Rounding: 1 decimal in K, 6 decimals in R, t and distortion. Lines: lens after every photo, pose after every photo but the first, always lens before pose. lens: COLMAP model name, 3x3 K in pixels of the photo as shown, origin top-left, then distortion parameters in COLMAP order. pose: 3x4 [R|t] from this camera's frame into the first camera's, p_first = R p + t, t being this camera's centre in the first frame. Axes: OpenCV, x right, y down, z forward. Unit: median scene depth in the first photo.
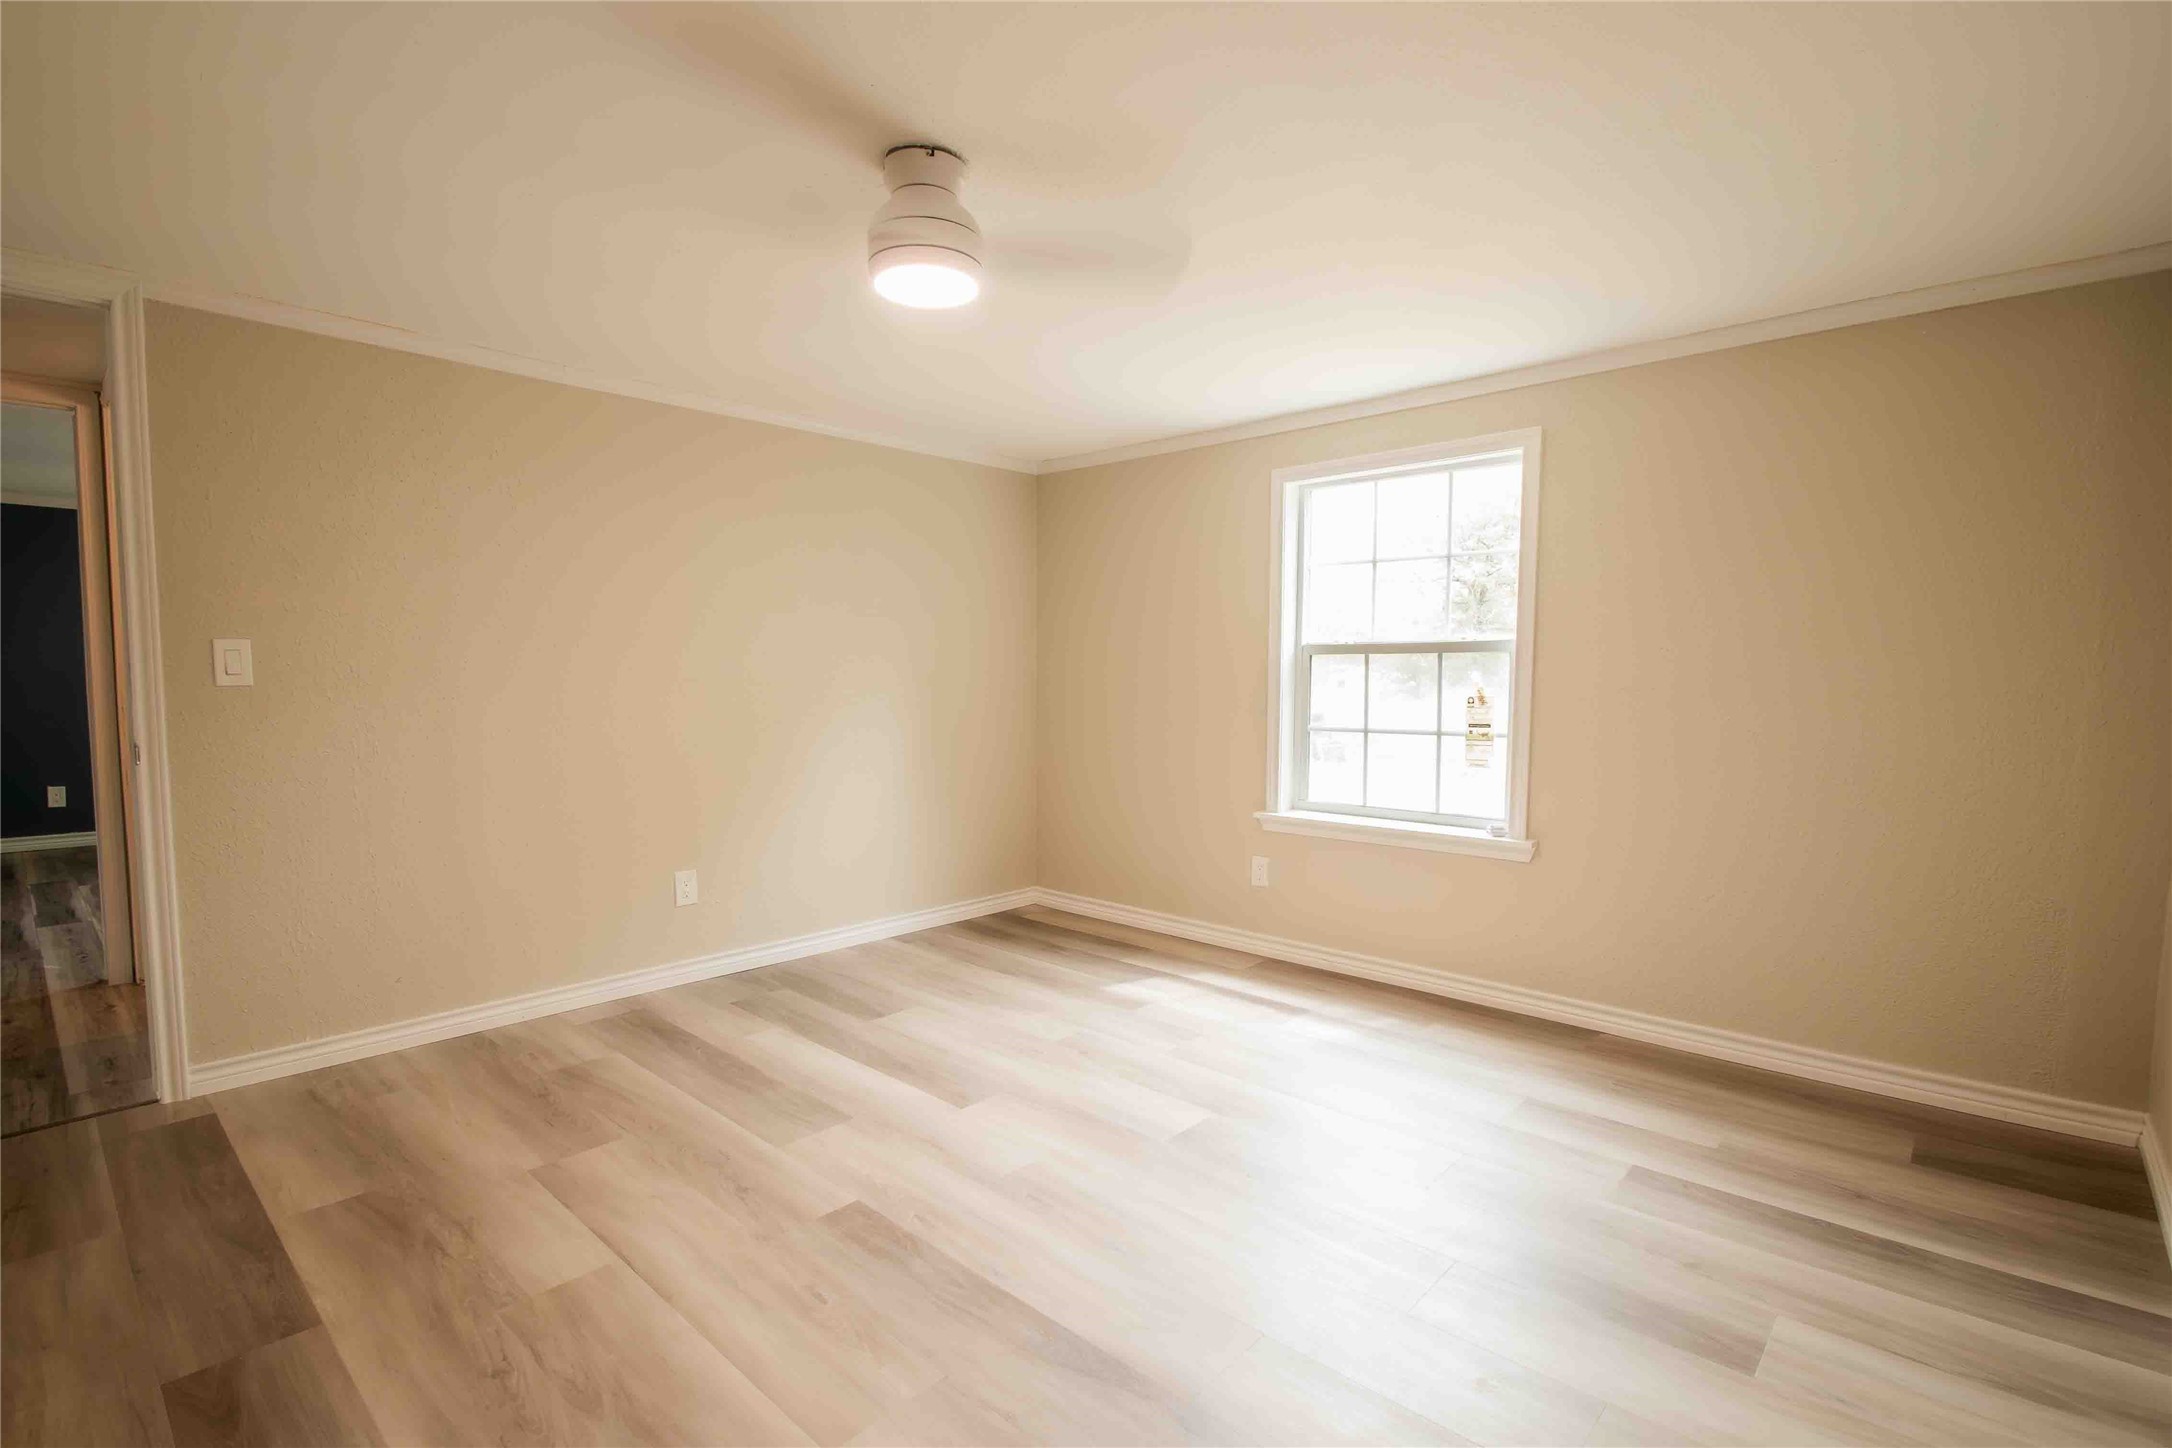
lens RADIAL K [[1014.8, 0, 1080.9], [0, 1014.8, 745.0], [0, 0, 1]] dist [0.010699, -0.018289]
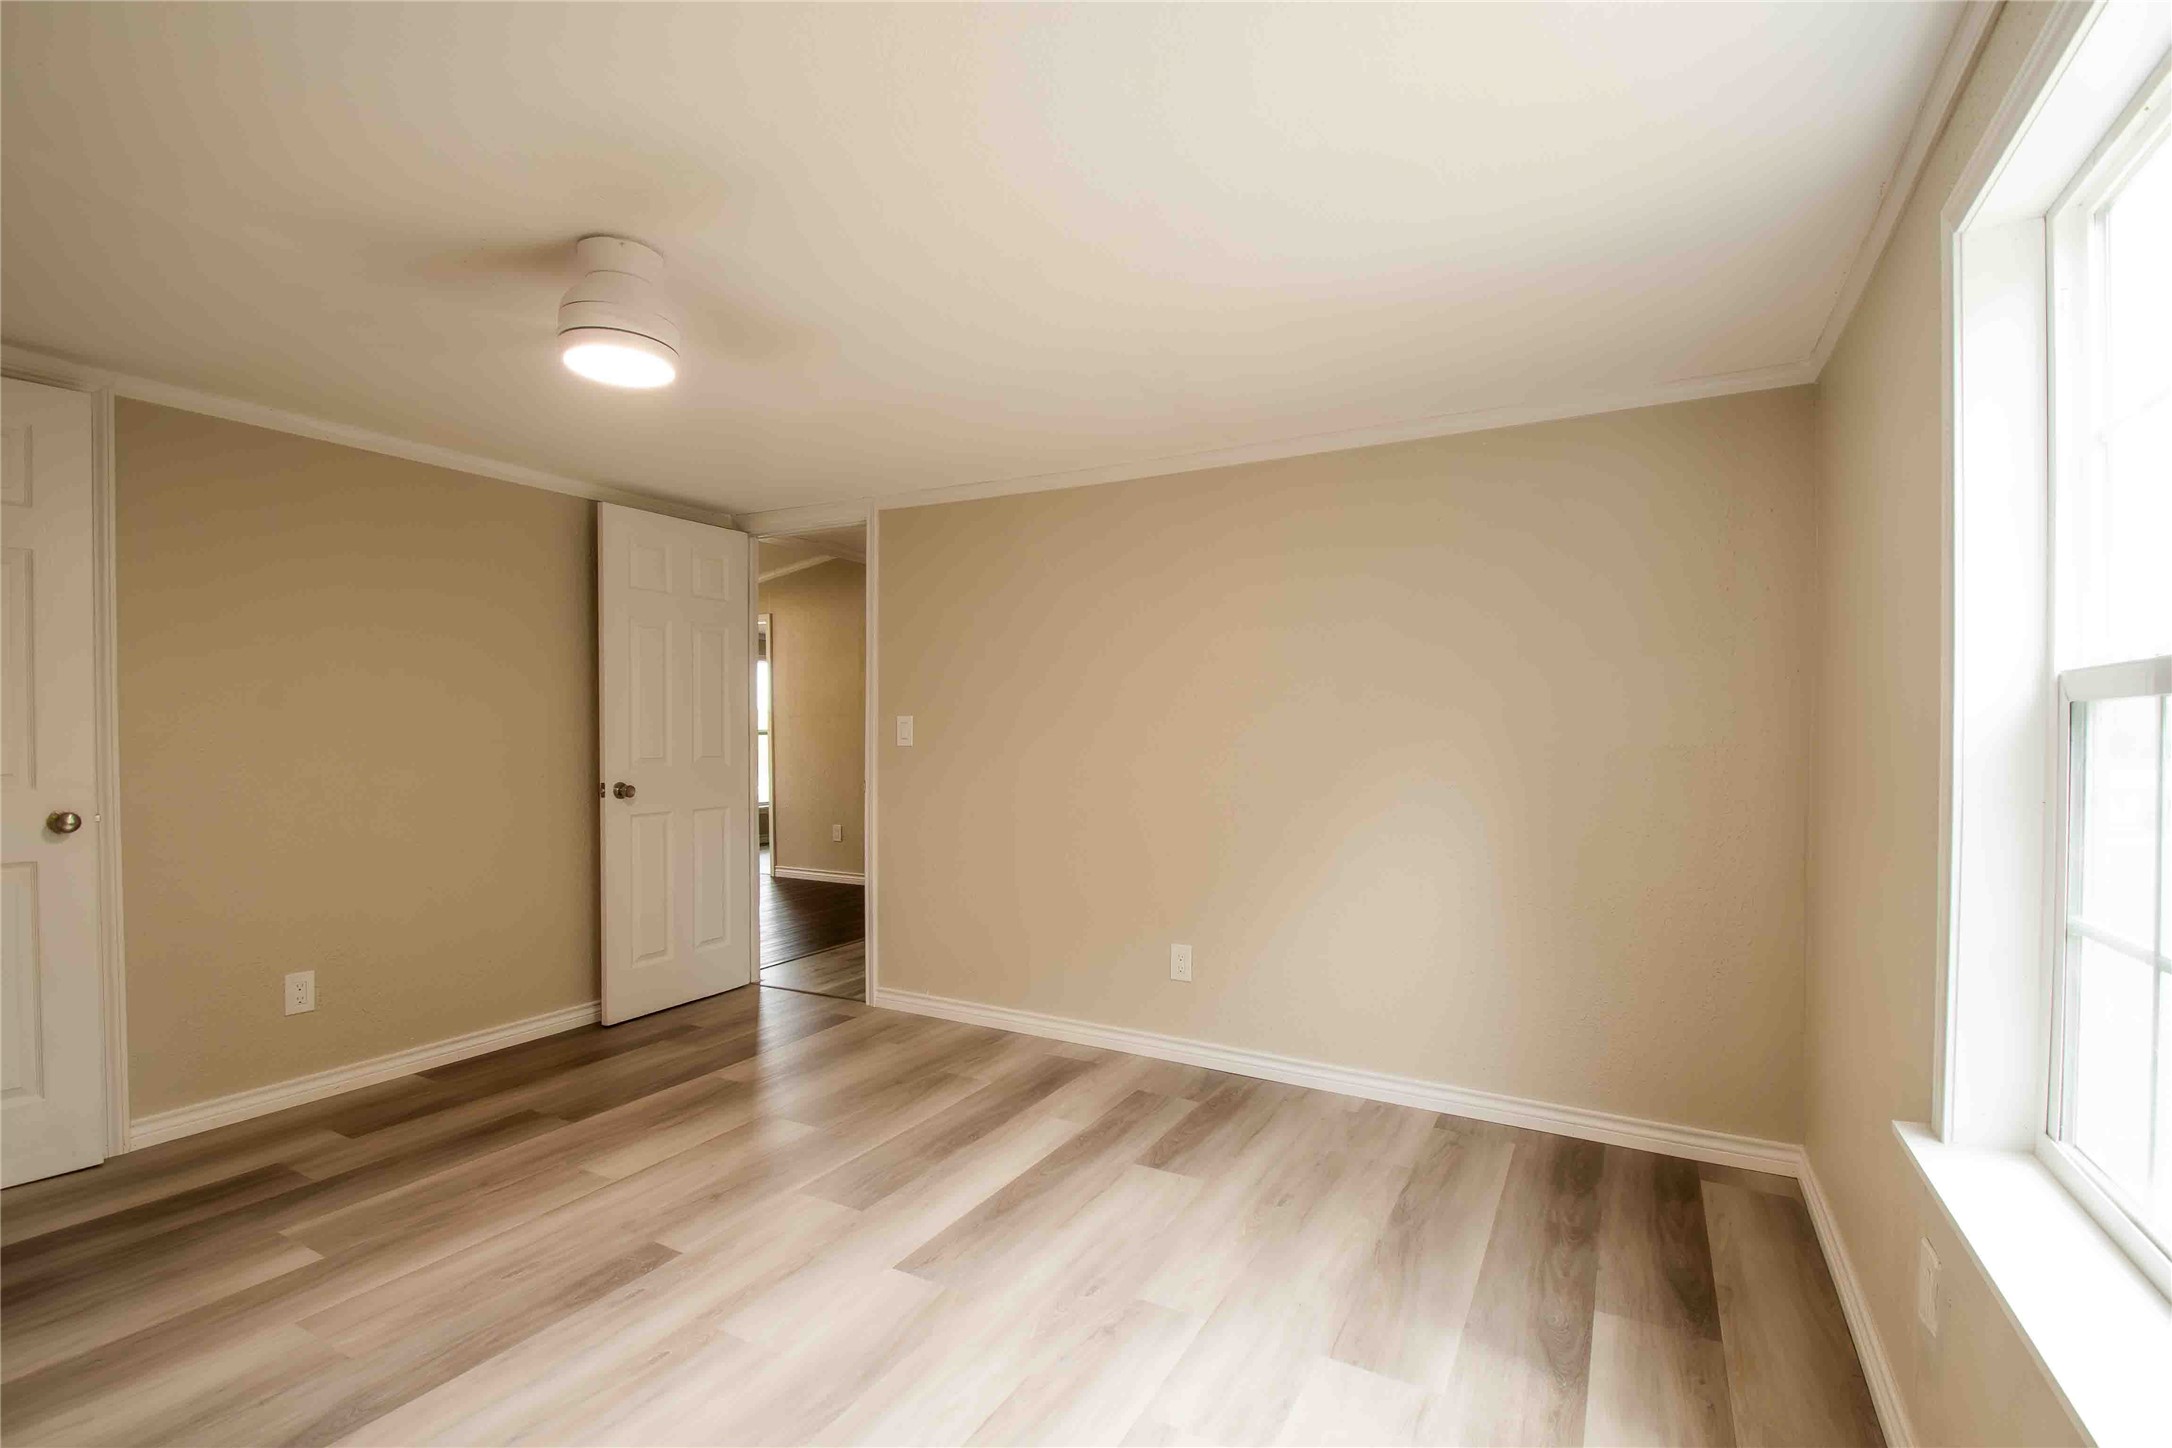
lens RADIAL K [[986.0, 0, 1073.2], [0, 986.0, 739.9], [0, 0, 1]] dist [0.002171, 0.000284]
pose [[0.233778, 0.005399, -0.972275, 0.559166], [-0.078040, 0.996862, -0.013229, -0.056370], [0.969153, 0.078969, 0.233466, 0.742400]]
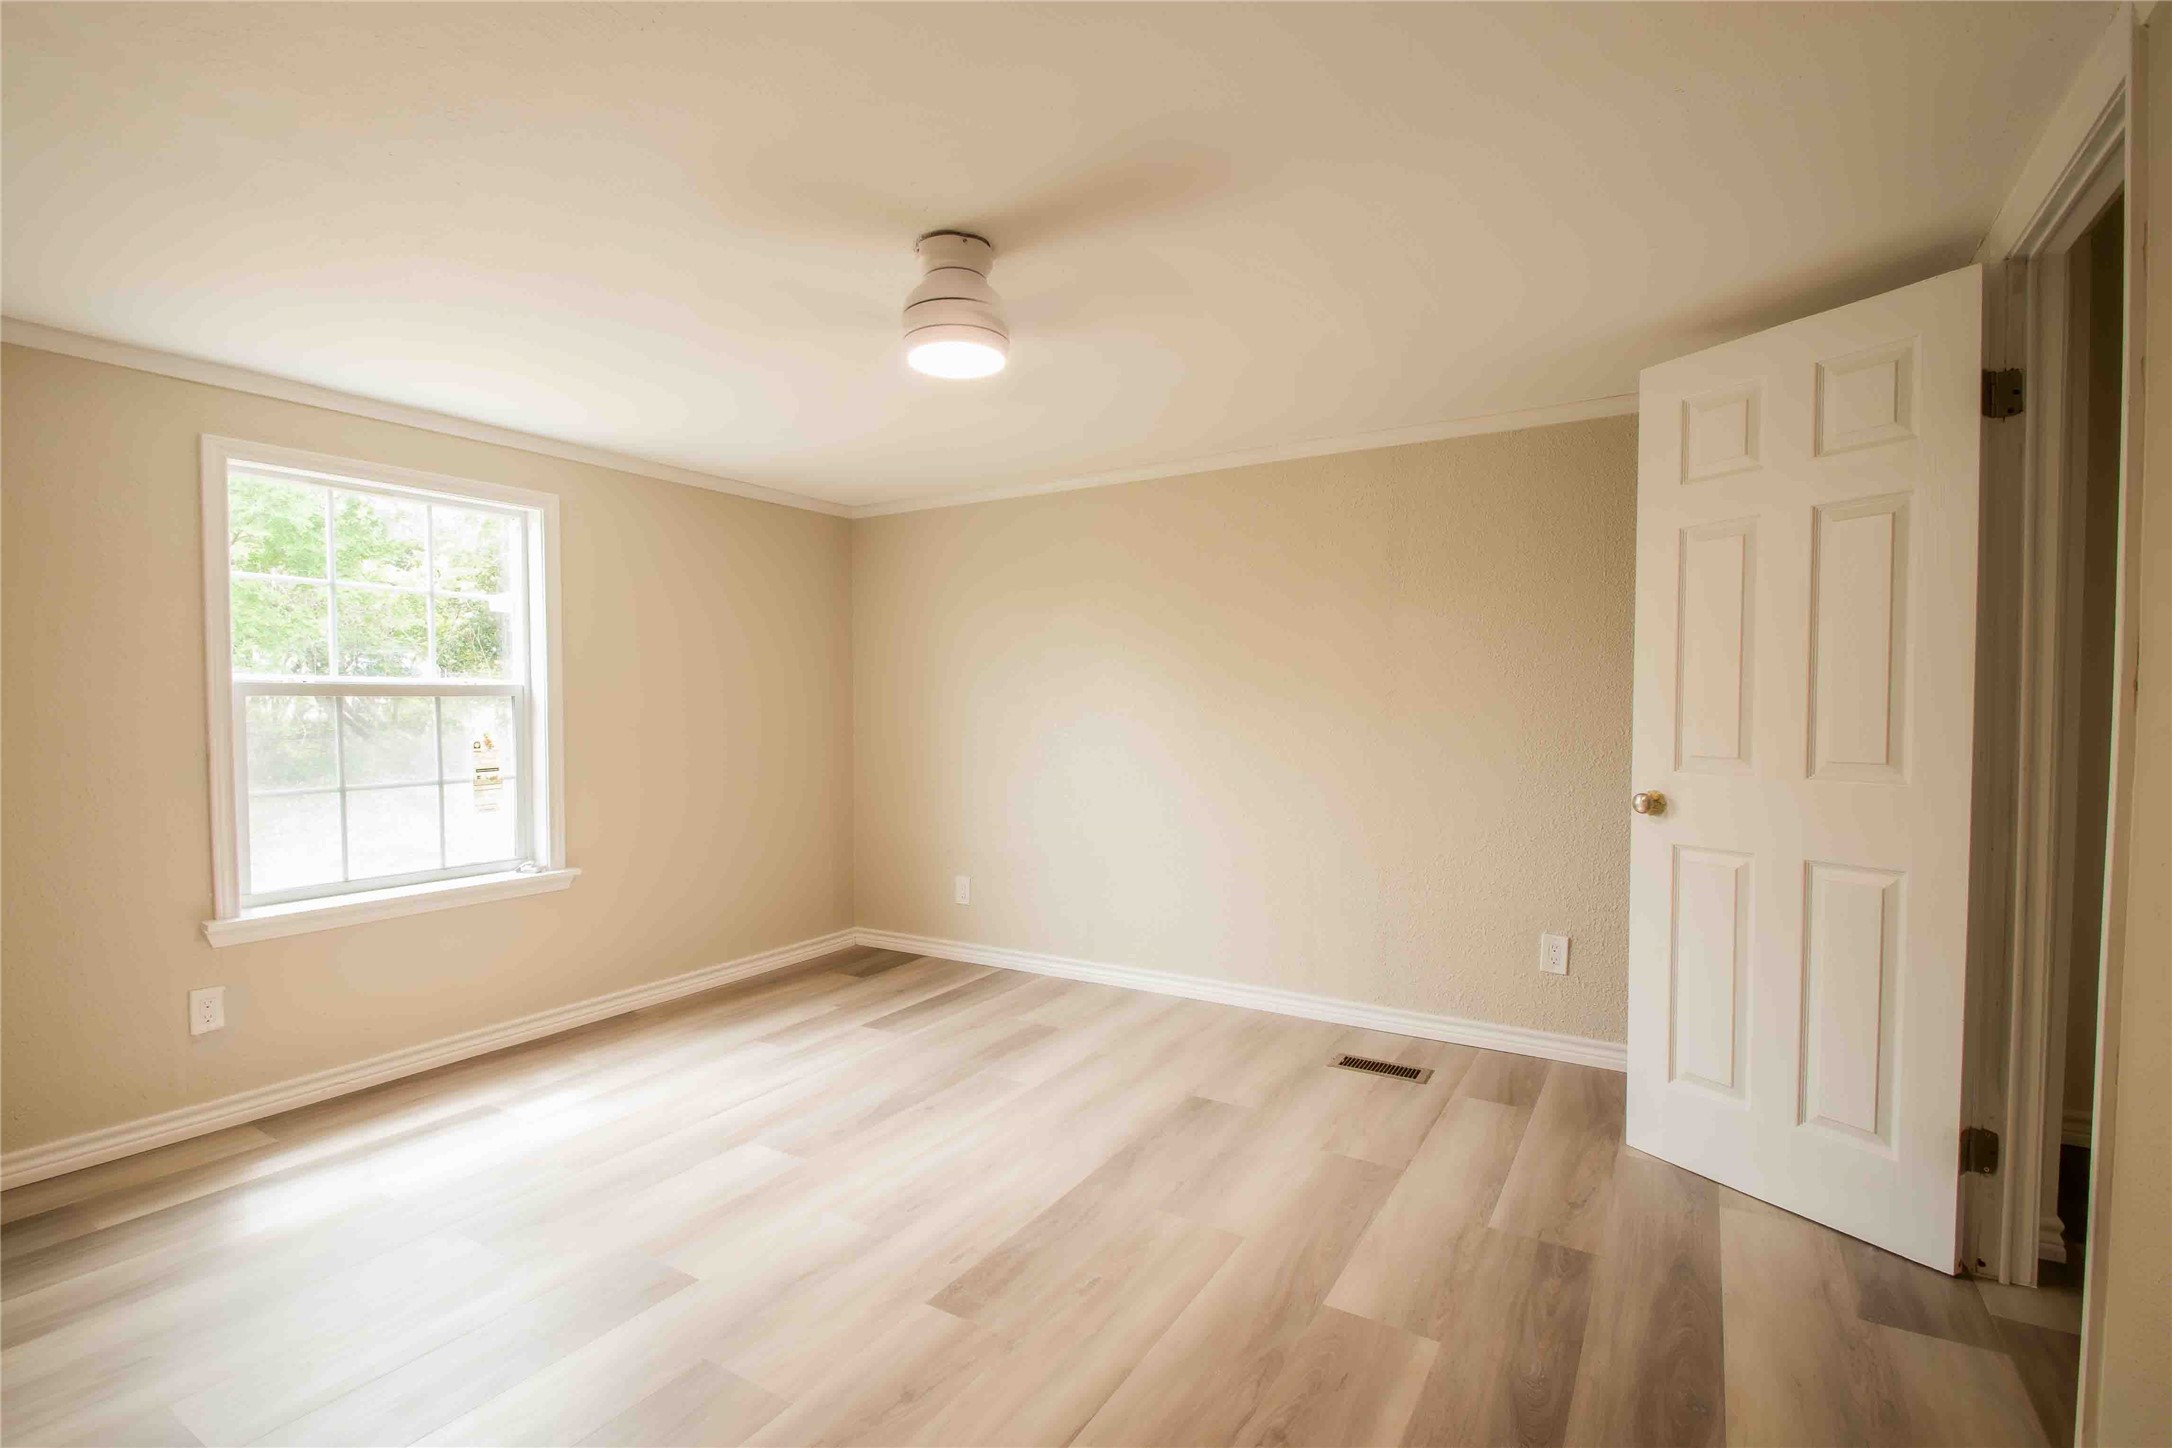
lens RADIAL K [[1014.8, 0, 1080.9], [0, 1014.8, 745.0], [0, 0, 1]] dist [0.010699, -0.018289]
pose [[-0.204447, -0.039016, 0.978100, -0.744998], [0.078013, 0.995378, 0.056012, -0.057256], [-0.975764, 0.087755, -0.200459, 0.671683]]
